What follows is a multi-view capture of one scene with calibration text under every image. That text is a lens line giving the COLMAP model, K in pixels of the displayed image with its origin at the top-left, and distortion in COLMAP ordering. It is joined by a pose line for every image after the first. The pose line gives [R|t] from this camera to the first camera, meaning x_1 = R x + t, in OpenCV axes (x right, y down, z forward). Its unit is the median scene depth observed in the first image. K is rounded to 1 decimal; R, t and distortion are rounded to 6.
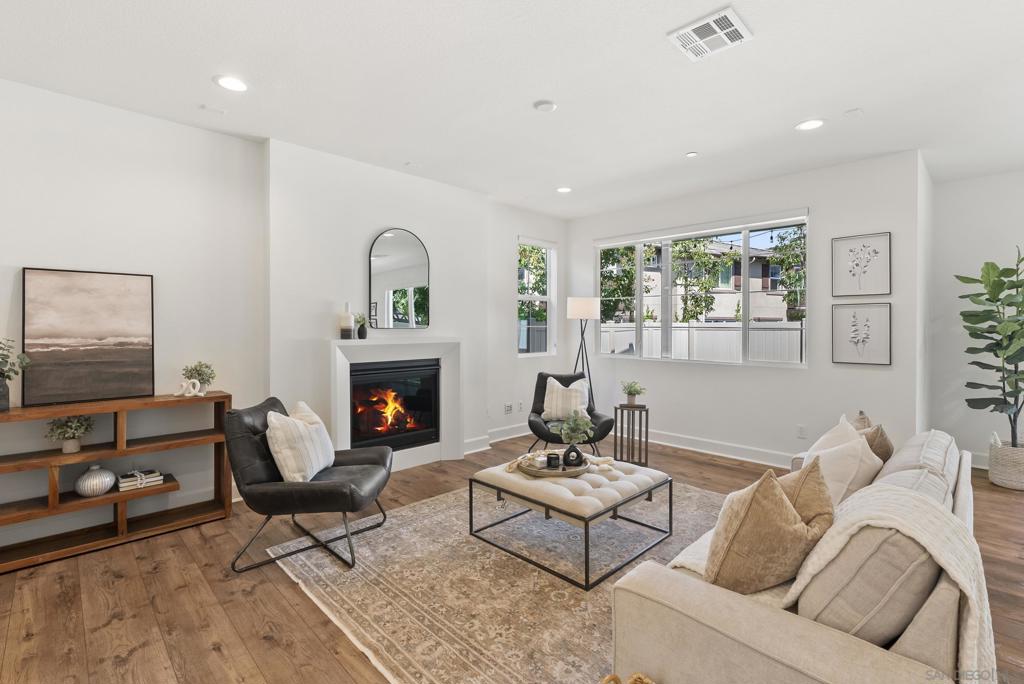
lens RADIAL K [[466.0, 0, 514.2], [0, 466.0, 327.1], [0, 0, 1]] dist [0.000659, 0.000590]
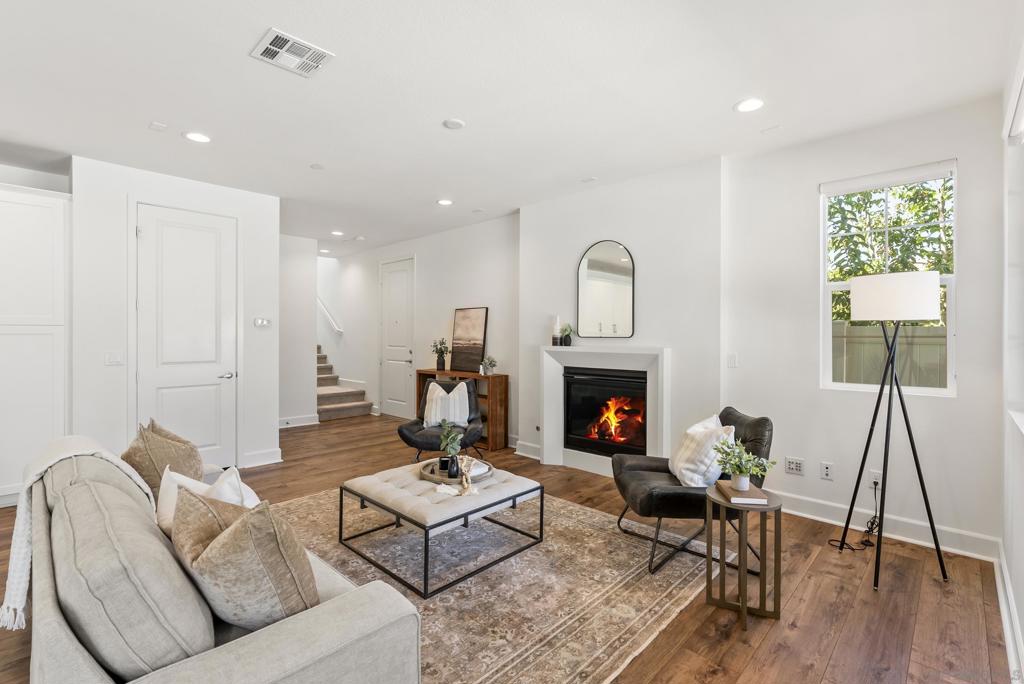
lens RADIAL K [[469.4, 0, 512.6], [0, 469.4, 339.0], [0, 0, 1]] dist [-0.001084, -0.000392]
pose [[0.025885, 0.008271, -0.999631, 0.878127], [-0.004170, 0.999958, 0.008166, -0.002056], [0.999656, 0.003957, 0.025919, 0.866531]]
